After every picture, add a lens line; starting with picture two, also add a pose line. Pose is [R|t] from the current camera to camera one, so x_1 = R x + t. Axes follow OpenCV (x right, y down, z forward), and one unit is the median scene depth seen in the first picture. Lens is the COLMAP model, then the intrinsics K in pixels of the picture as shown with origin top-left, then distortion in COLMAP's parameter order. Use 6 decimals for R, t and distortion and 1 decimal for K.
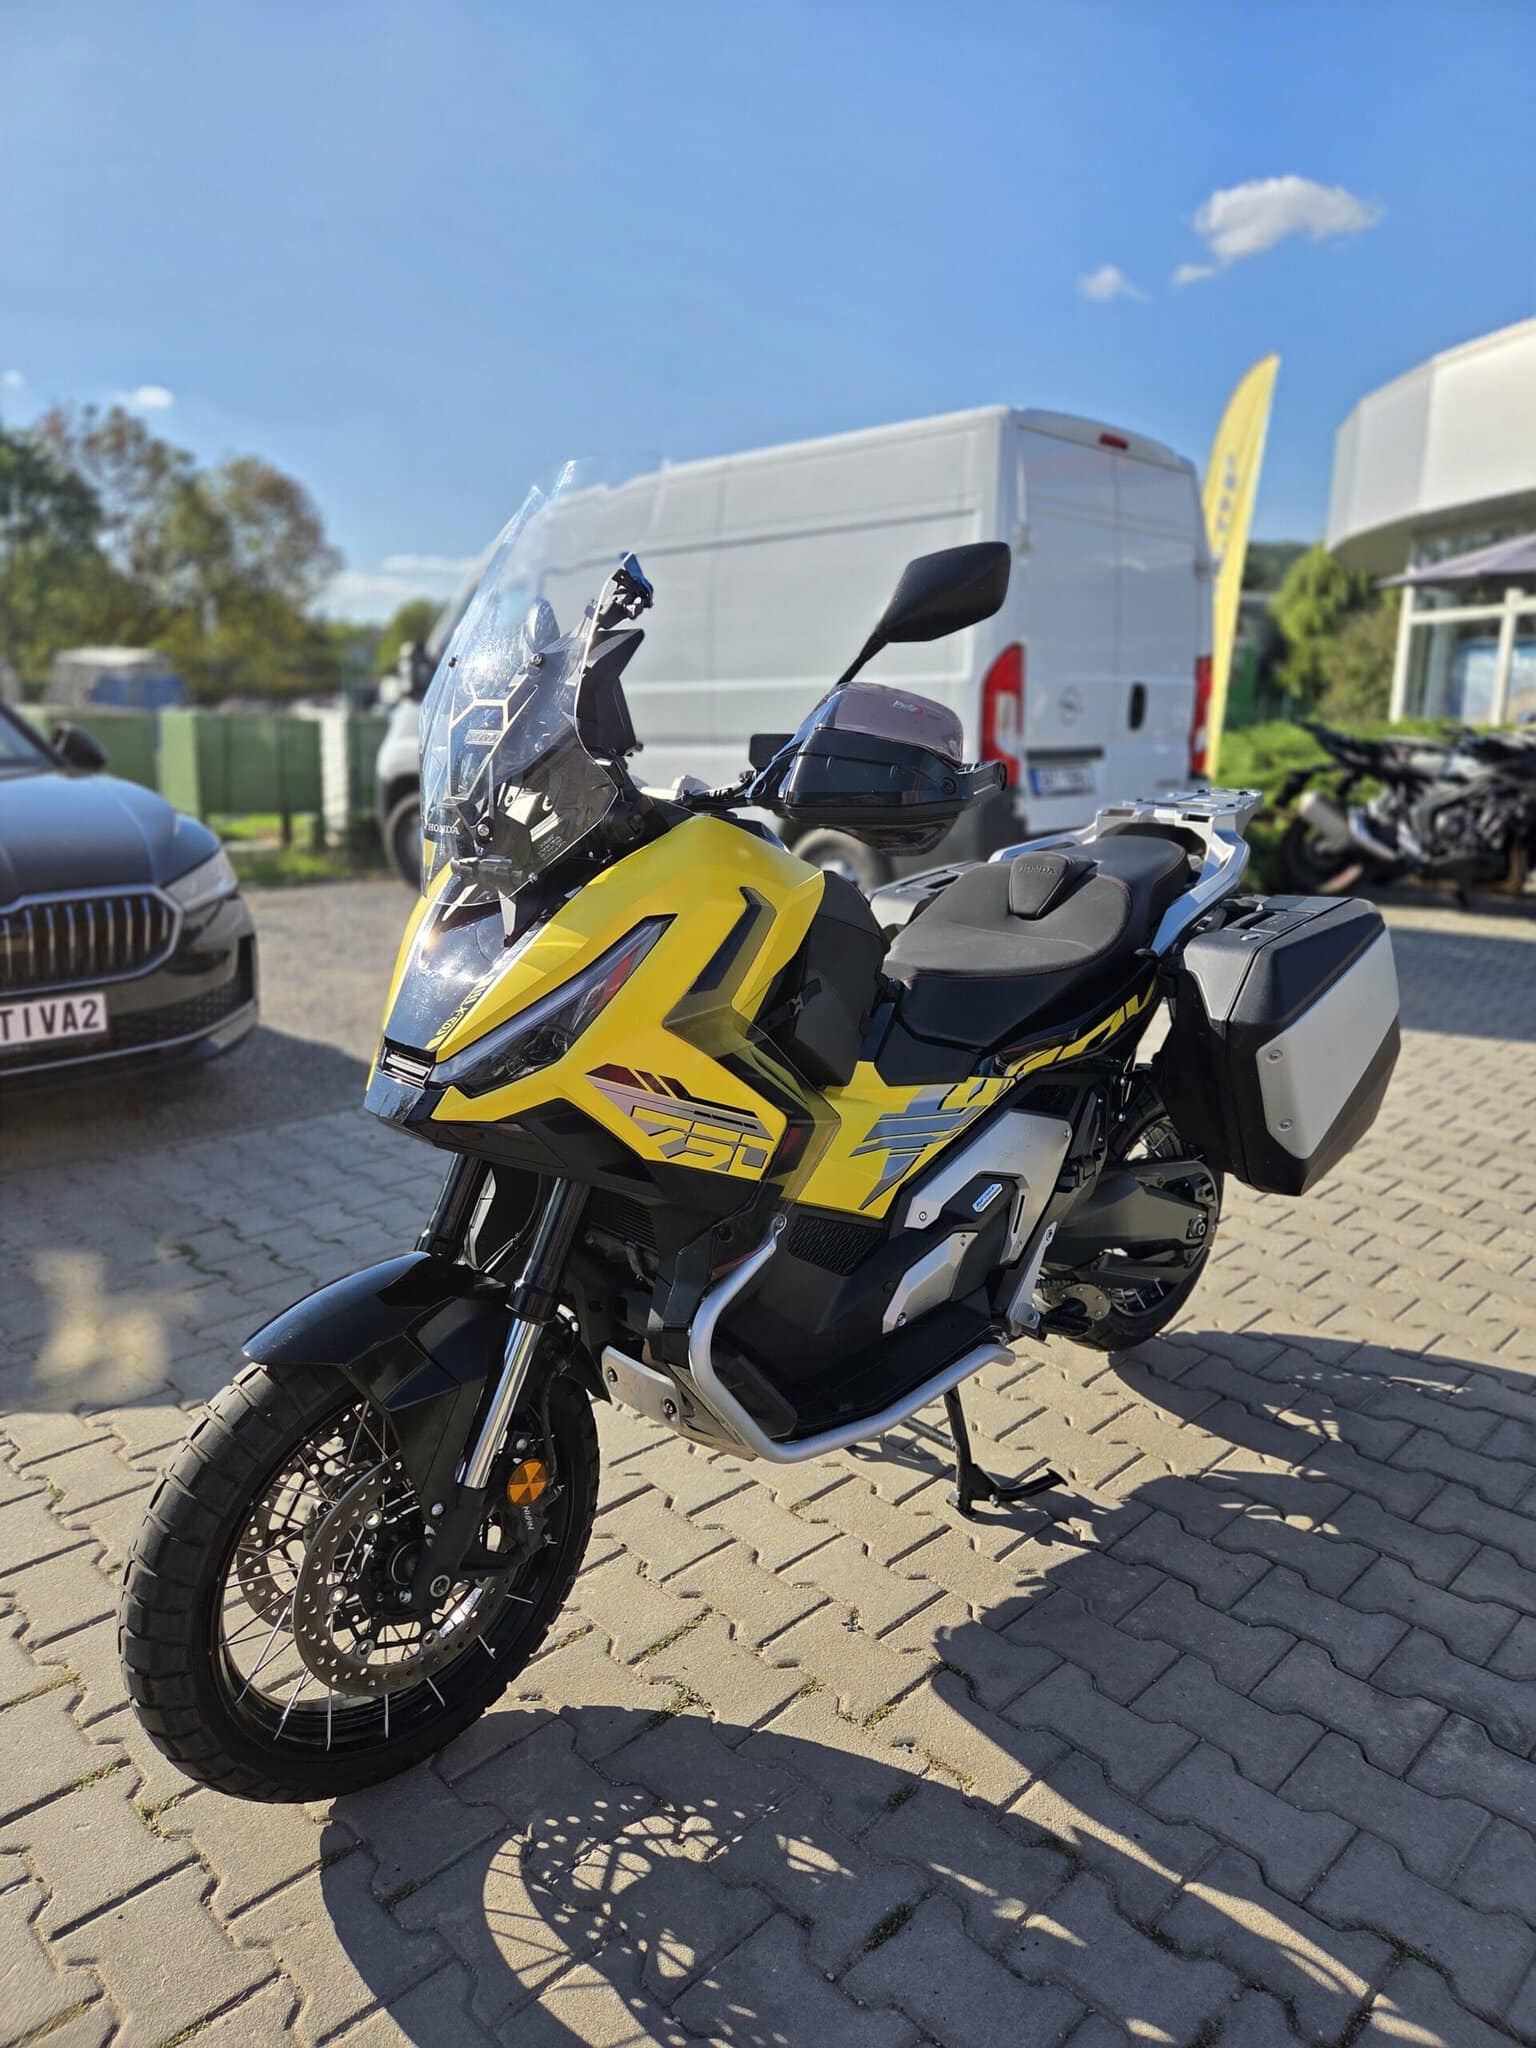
lens RADIAL K [[1370.0, 0, 772.5], [0, 1370.0, 1019.4], [0, 0, 1]] dist [0.078081, -0.063329]
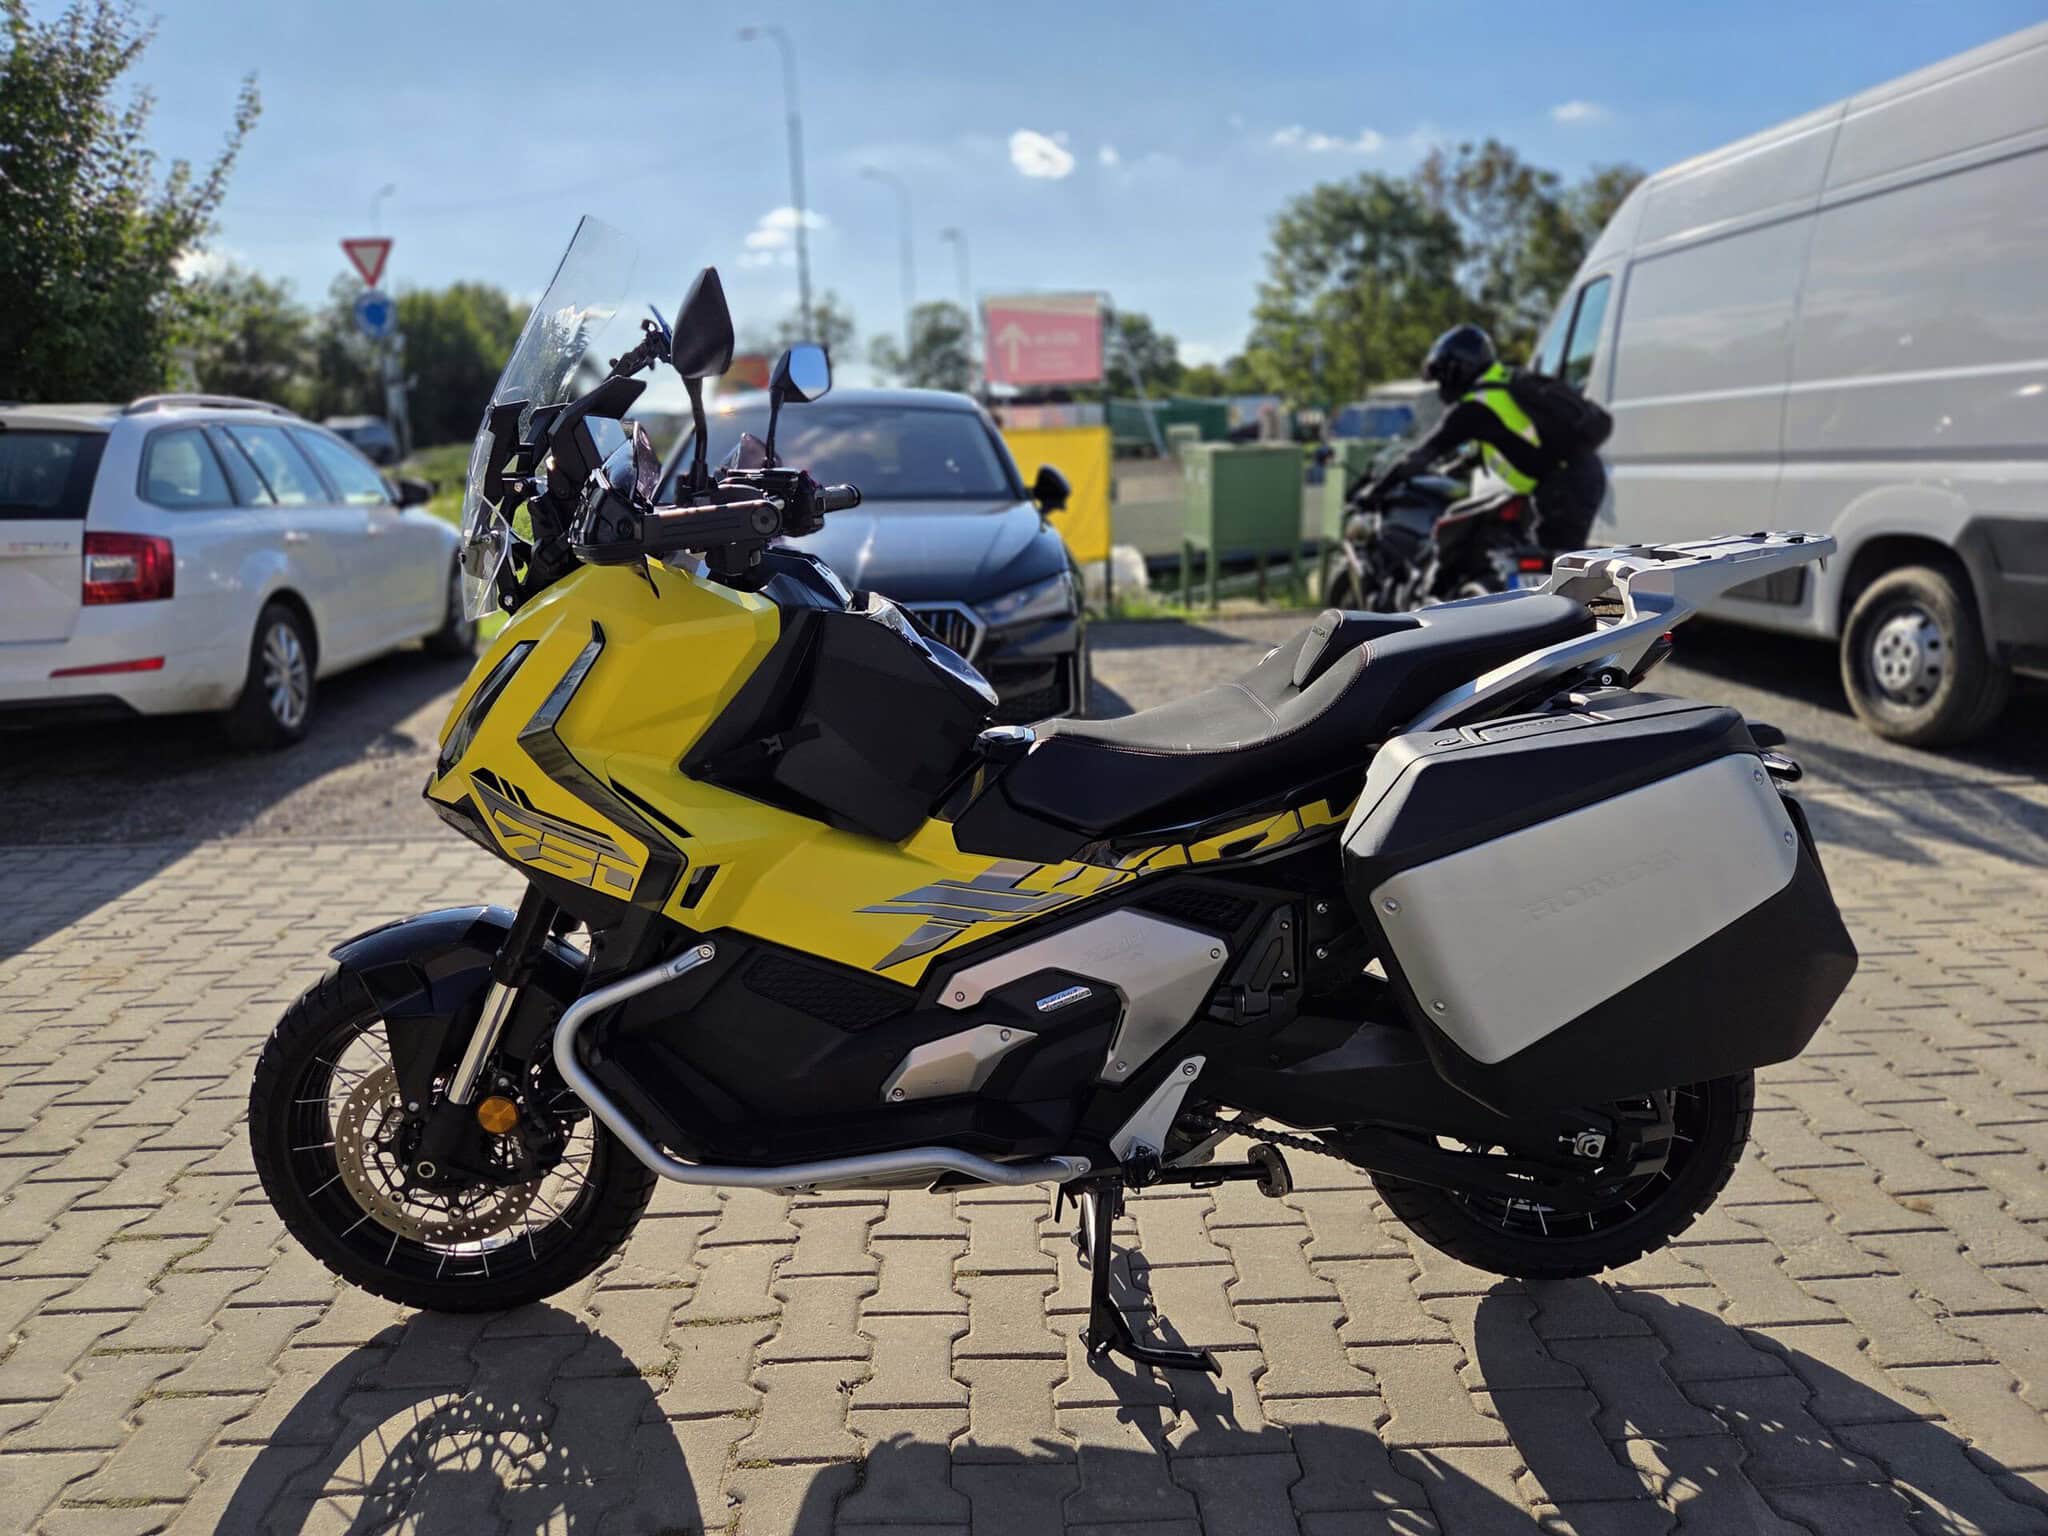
lens RADIAL K [[1370.0, 0, 1015.2], [0, 1370.0, 766.8], [0, 0, 1]] dist [0.078081, -0.063329]
pose [[0.724498, 0.135561, -0.675815, 0.734141], [-0.122994, 0.990159, 0.066761, -0.074718], [0.678215, 0.034754, 0.734042, 0.343743]]
